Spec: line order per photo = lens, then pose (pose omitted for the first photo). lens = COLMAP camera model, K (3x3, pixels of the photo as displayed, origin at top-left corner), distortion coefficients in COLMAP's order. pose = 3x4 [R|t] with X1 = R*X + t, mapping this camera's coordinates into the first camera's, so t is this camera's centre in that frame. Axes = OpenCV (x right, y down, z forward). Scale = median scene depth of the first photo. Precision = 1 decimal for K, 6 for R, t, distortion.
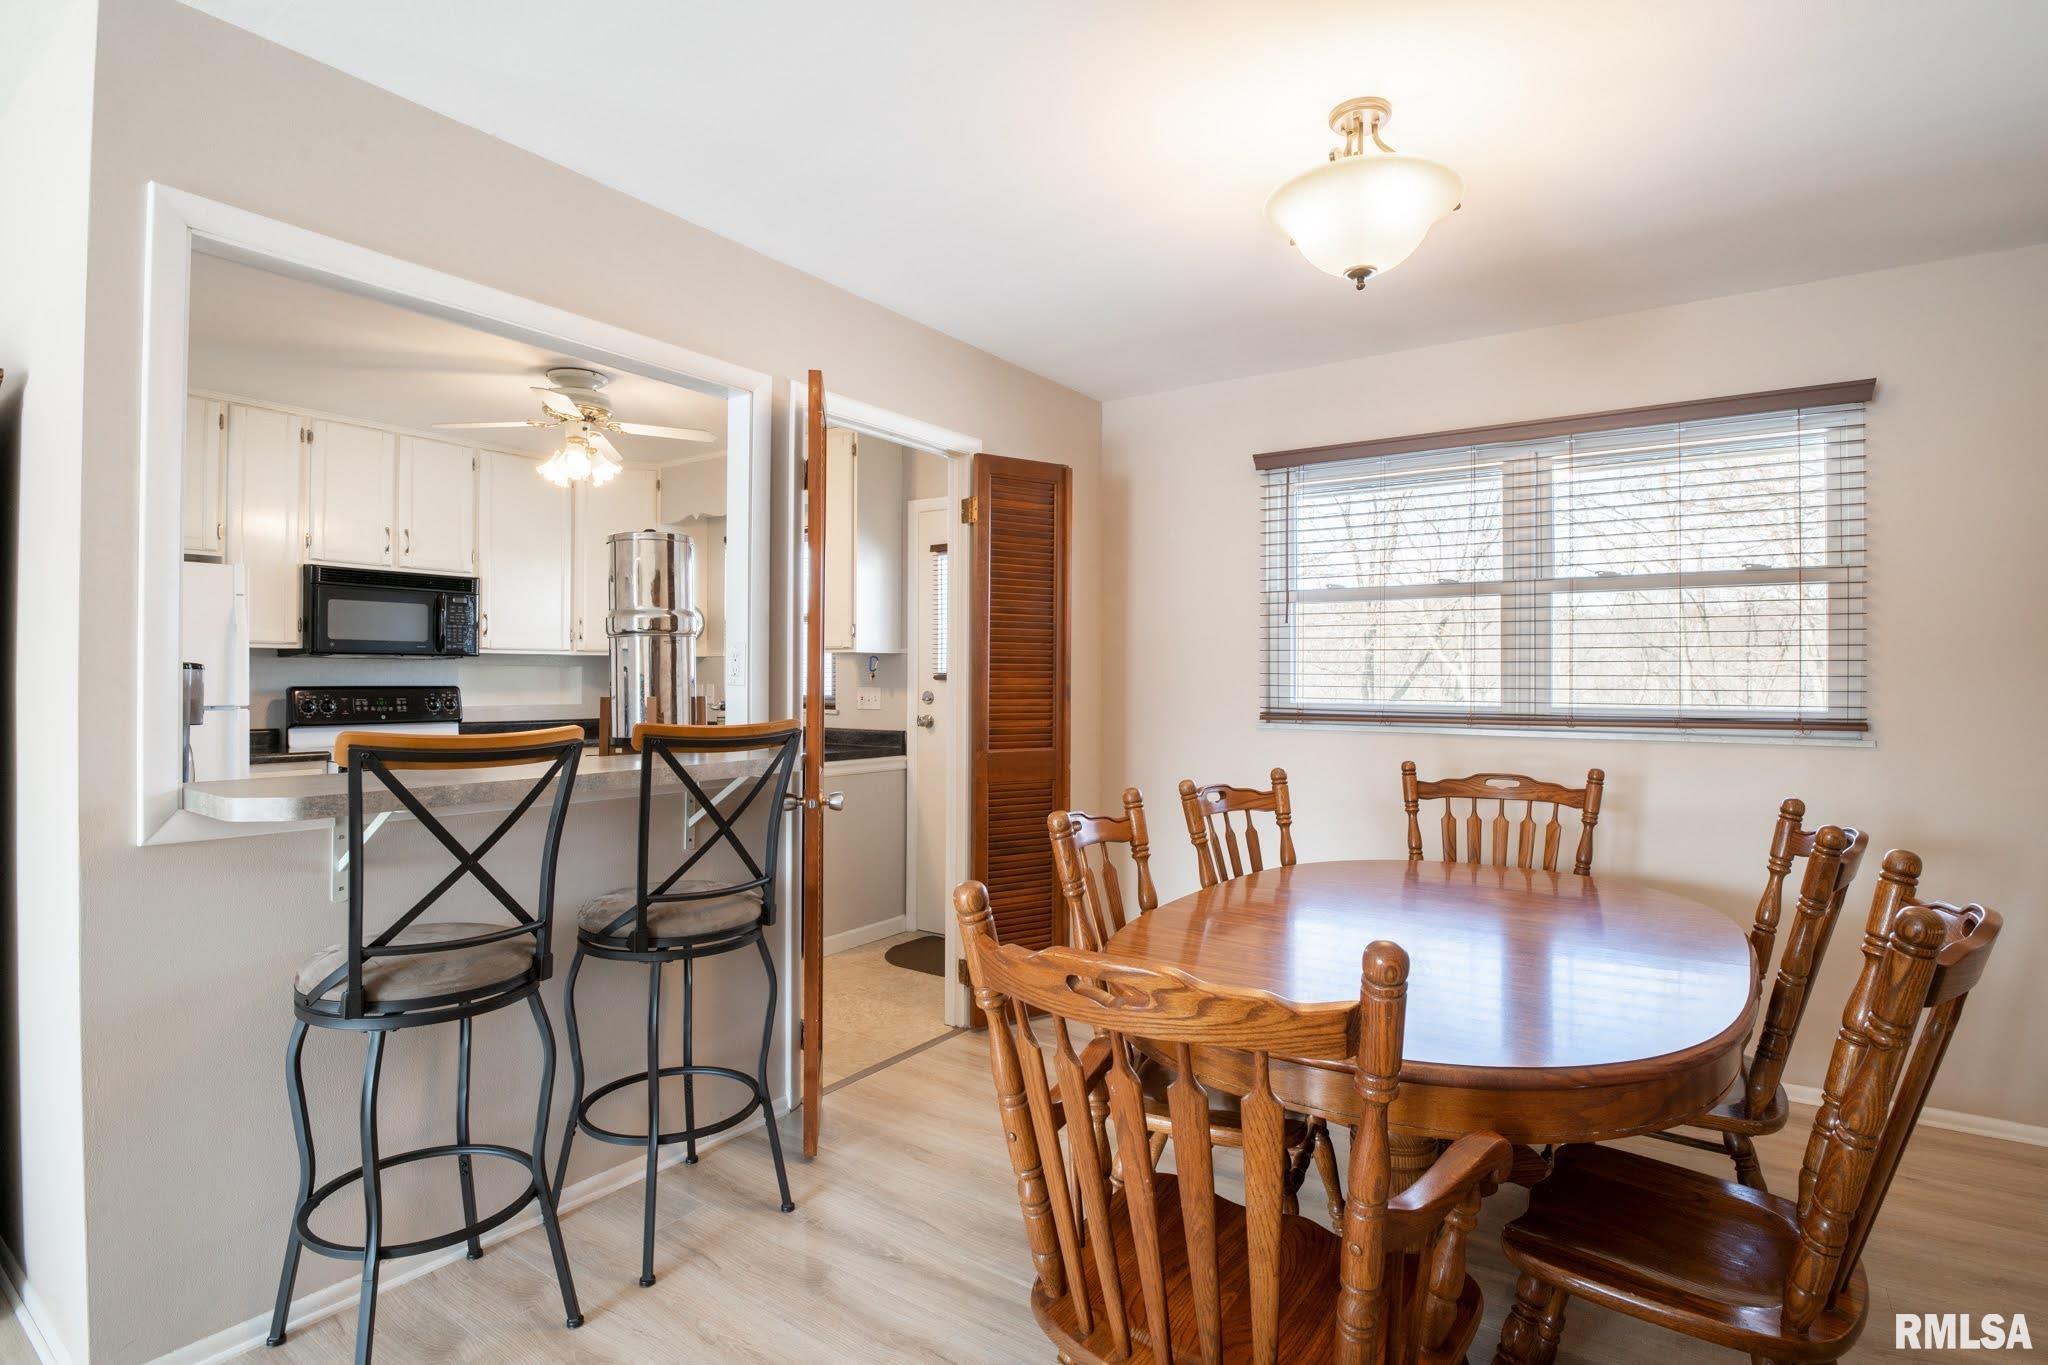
lens RADIAL K [[1001.3, 0, 1026.5], [0, 1001.3, 676.9], [0, 0, 1]] dist [-0.025503, -0.002584]
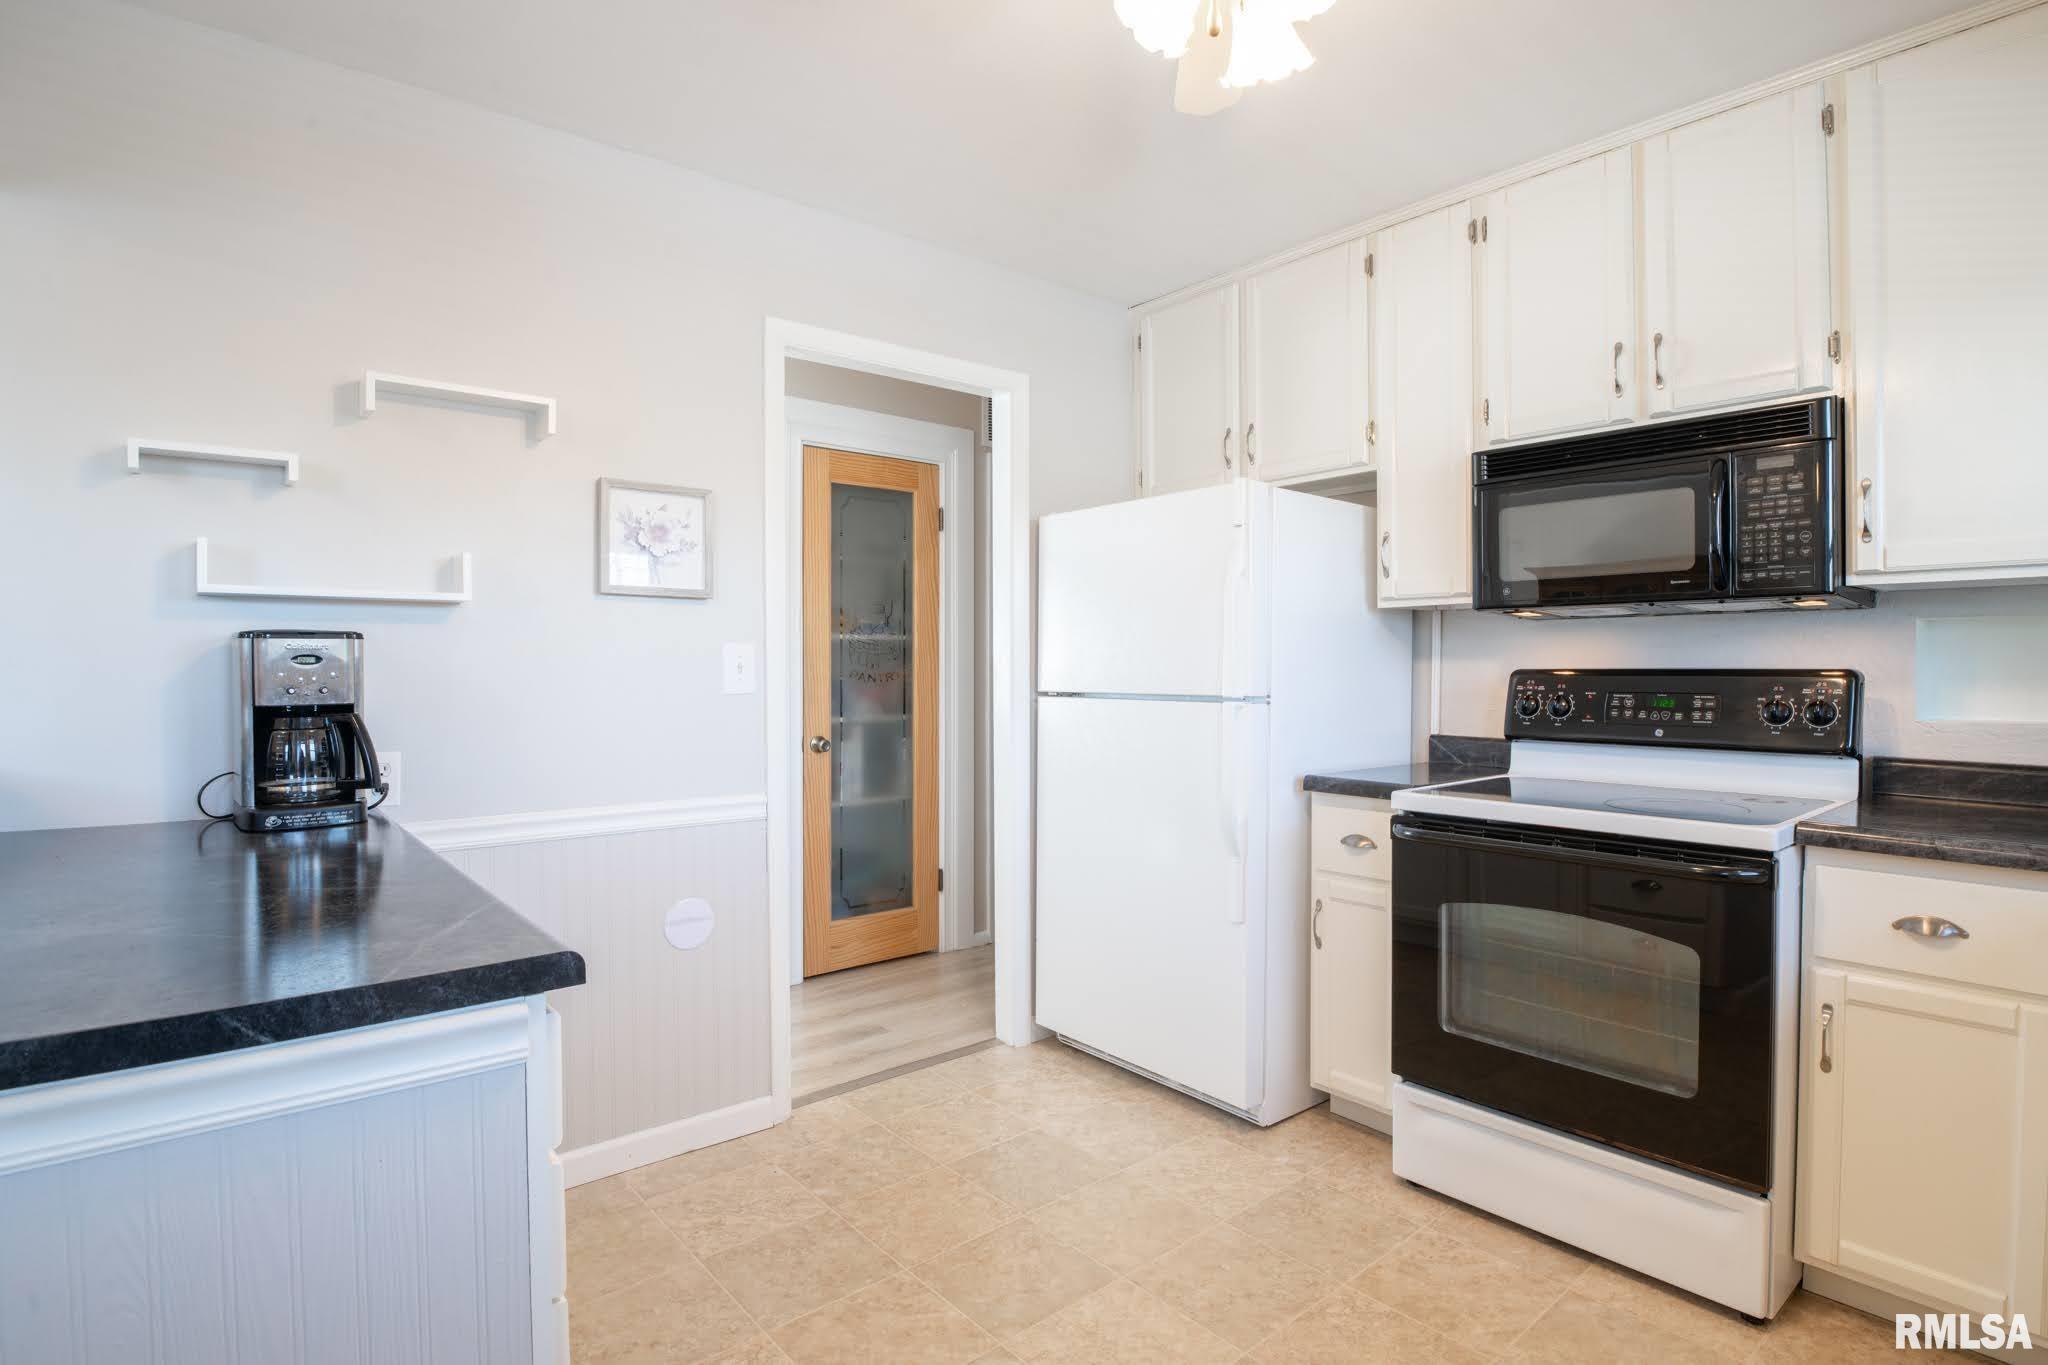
lens RADIAL K [[1027.7, 0, 1043.5], [0, 1027.7, 682.1], [0, 0, 1]] dist [-0.033329, -0.001053]
pose [[-0.250613, 0.010869, -0.968026, -0.139612], [0.002462, 0.999941, 0.010590, 0.014881], [0.968084, 0.000271, -0.250625, 1.299466]]
